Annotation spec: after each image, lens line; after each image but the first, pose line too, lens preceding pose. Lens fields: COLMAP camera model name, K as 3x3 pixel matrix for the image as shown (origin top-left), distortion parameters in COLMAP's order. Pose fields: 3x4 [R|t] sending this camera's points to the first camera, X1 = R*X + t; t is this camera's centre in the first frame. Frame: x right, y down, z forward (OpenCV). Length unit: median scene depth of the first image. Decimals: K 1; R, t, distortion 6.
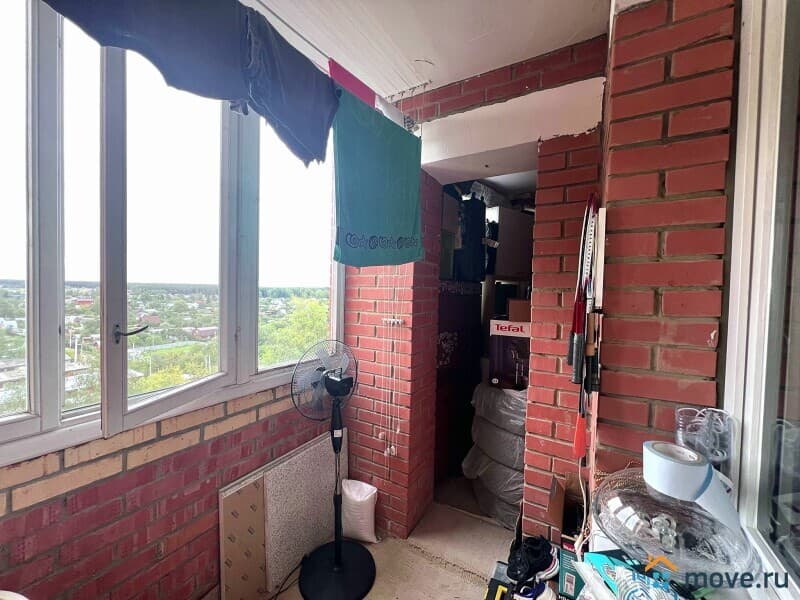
lens RADIAL K [[317.9, 0, 398.0], [0, 317.9, 300.3], [0, 0, 1]] dist [0.001700, 0.000039]
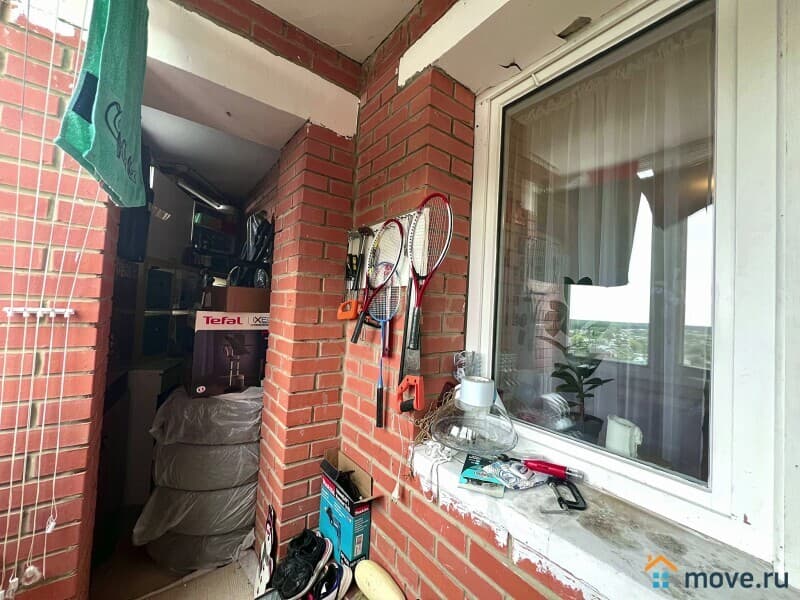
lens RADIAL K [[317.9, 0, 400.0], [0, 317.9, 298.3], [0, 0, 1]] dist [0.001700, 0.000039]
pose [[0.388215, 0.025267, 0.921222, -0.266296], [-0.012708, 0.999676, -0.022063, 0.048069], [-0.921481, -0.003142, 0.388411, 0.288293]]
